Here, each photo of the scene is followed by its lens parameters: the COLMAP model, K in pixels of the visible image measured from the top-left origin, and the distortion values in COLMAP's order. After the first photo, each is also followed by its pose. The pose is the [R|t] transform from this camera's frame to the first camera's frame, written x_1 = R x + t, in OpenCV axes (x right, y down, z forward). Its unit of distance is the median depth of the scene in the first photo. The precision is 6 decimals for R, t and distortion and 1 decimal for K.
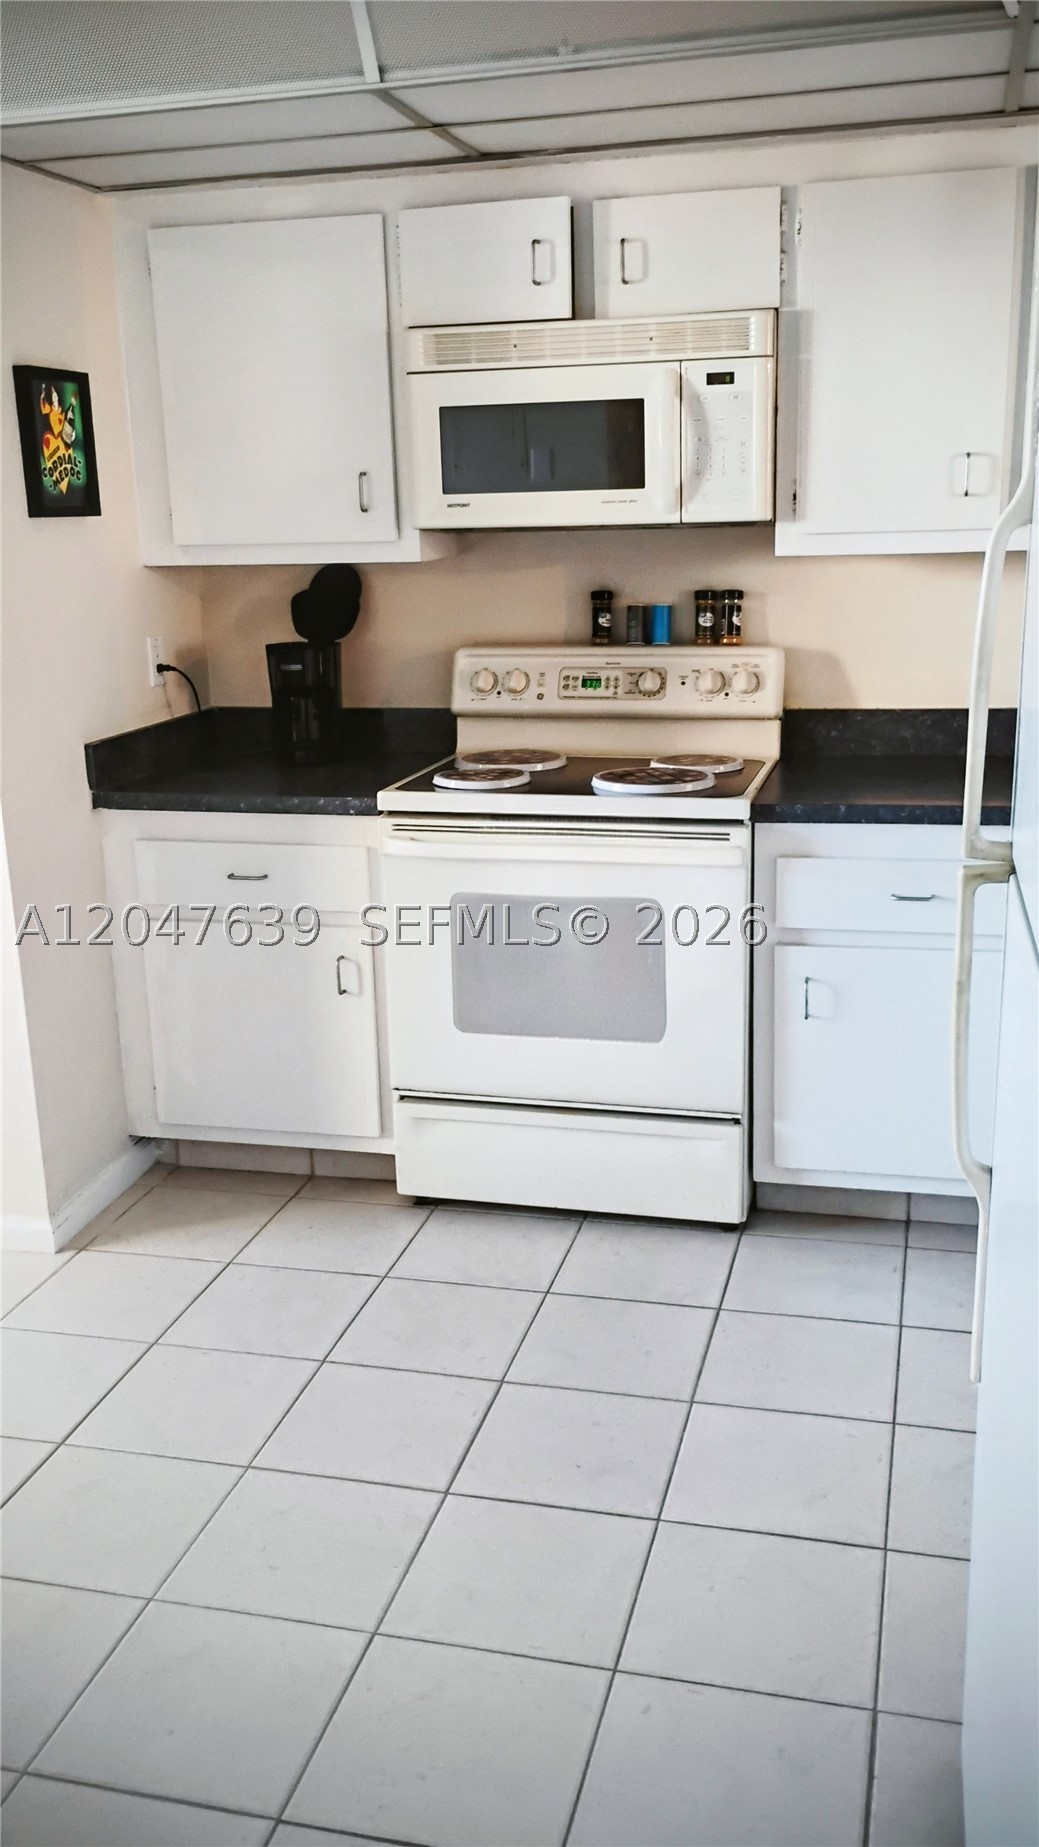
lens RADIAL K [[1684.9, 0, 519.5], [0, 1684.9, 923.5], [0, 0, 1]] dist [-0.004129, -0.000359]
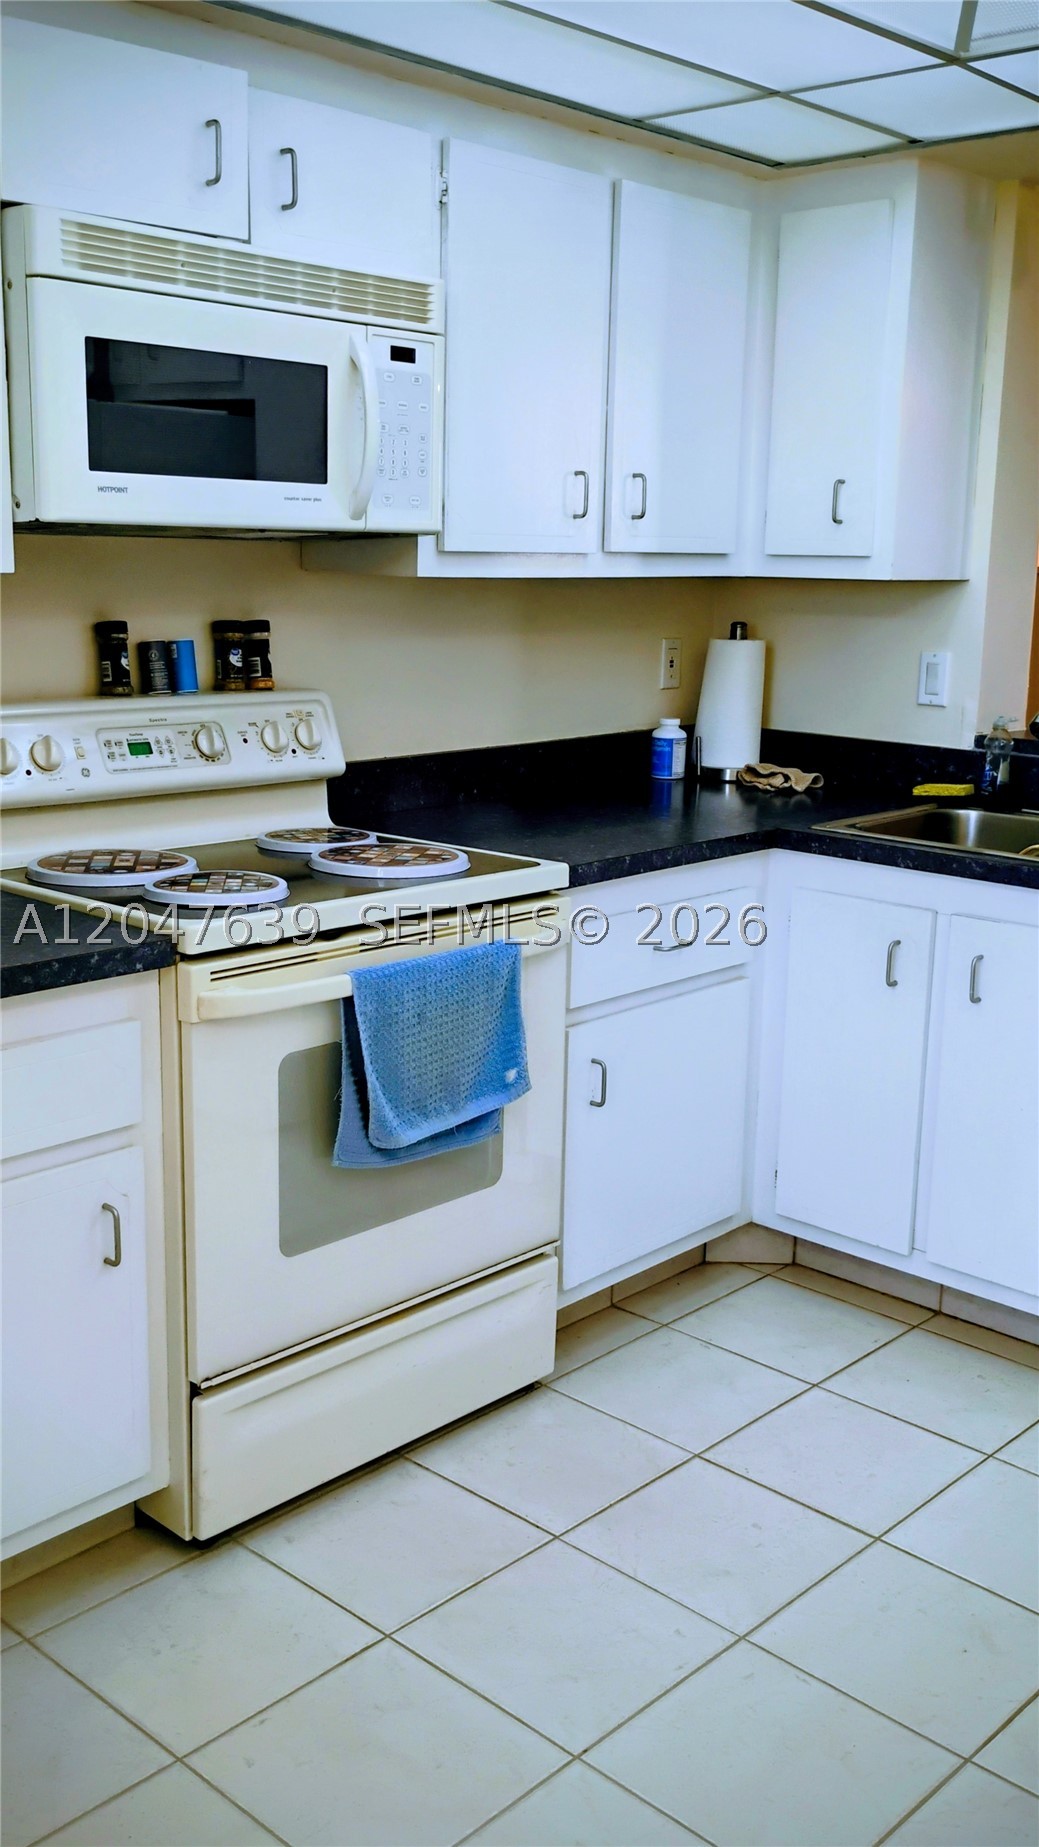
lens RADIAL K [[1736.9, 0, 519.5], [0, 1736.9, 923.5], [0, 0, 1]] dist [-0.003320, 0.002684]
pose [[0.479877, -0.145528, 0.865182, -0.535133], [0.178906, 0.981657, 0.065888, -0.090004], [-0.858901, 0.123168, 0.497110, 0.505922]]
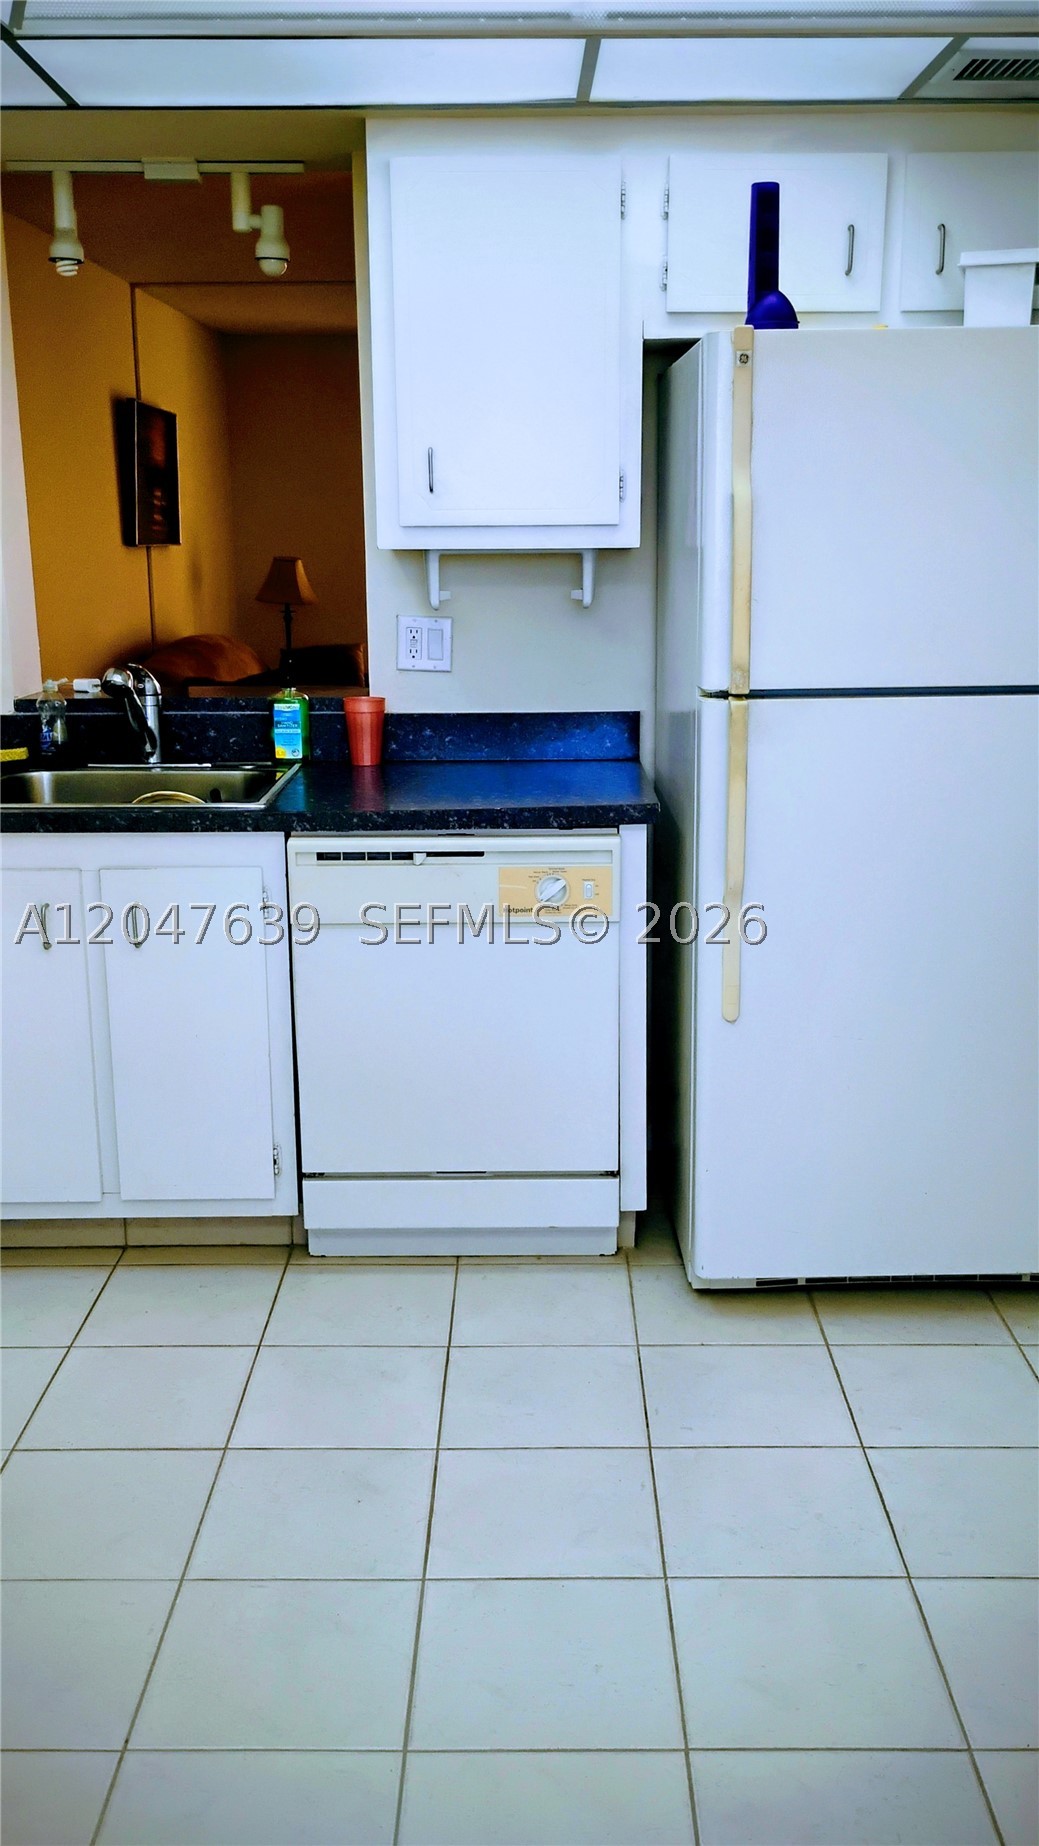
lens RADIAL K [[1684.0, 0, 519.5], [0, 1684.0, 923.0], [0, 0, 1]] dist [-0.004129, -0.000359]
pose [[-0.241203, -0.193451, 0.950998, -0.573996], [0.255349, 0.932751, 0.254503, -0.140236], [-0.936279, 0.304223, -0.175585, 0.709690]]
